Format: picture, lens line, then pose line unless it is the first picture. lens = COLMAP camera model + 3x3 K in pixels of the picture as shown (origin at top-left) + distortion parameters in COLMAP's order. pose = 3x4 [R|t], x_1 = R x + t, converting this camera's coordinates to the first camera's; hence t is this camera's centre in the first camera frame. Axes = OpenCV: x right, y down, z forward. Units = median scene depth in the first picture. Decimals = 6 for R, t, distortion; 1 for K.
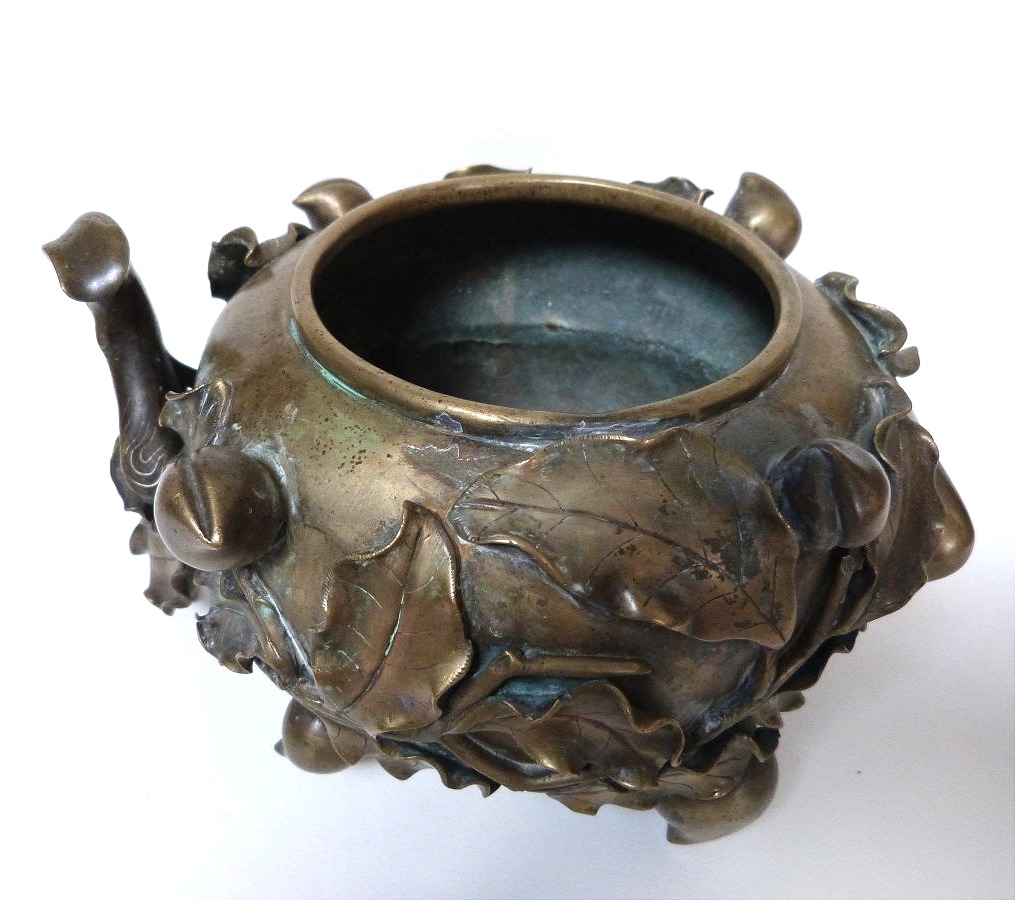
lens RADIAL K [[926.7, 0, 507.5], [0, 926.7, 450.0], [0, 0, 1]] dist [-0.057175, -0.000799]
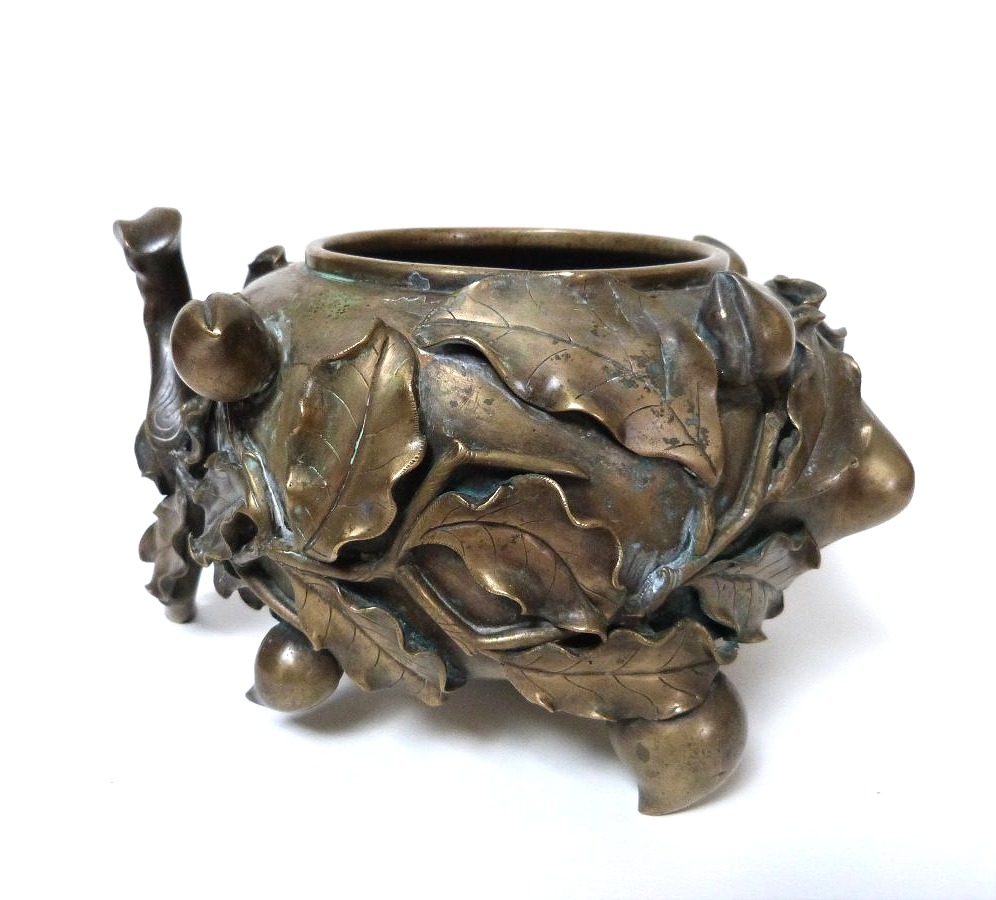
lens RADIAL K [[925.8, 0, 498.0], [0, 925.8, 450.0], [0, 0, 1]] dist [-0.043355, 0.000874]
pose [[0.998475, 0.010903, -0.054112, 0.107333], [-0.029539, 0.933662, -0.356936, 0.604535], [0.046630, 0.357990, 0.932560, -0.044353]]
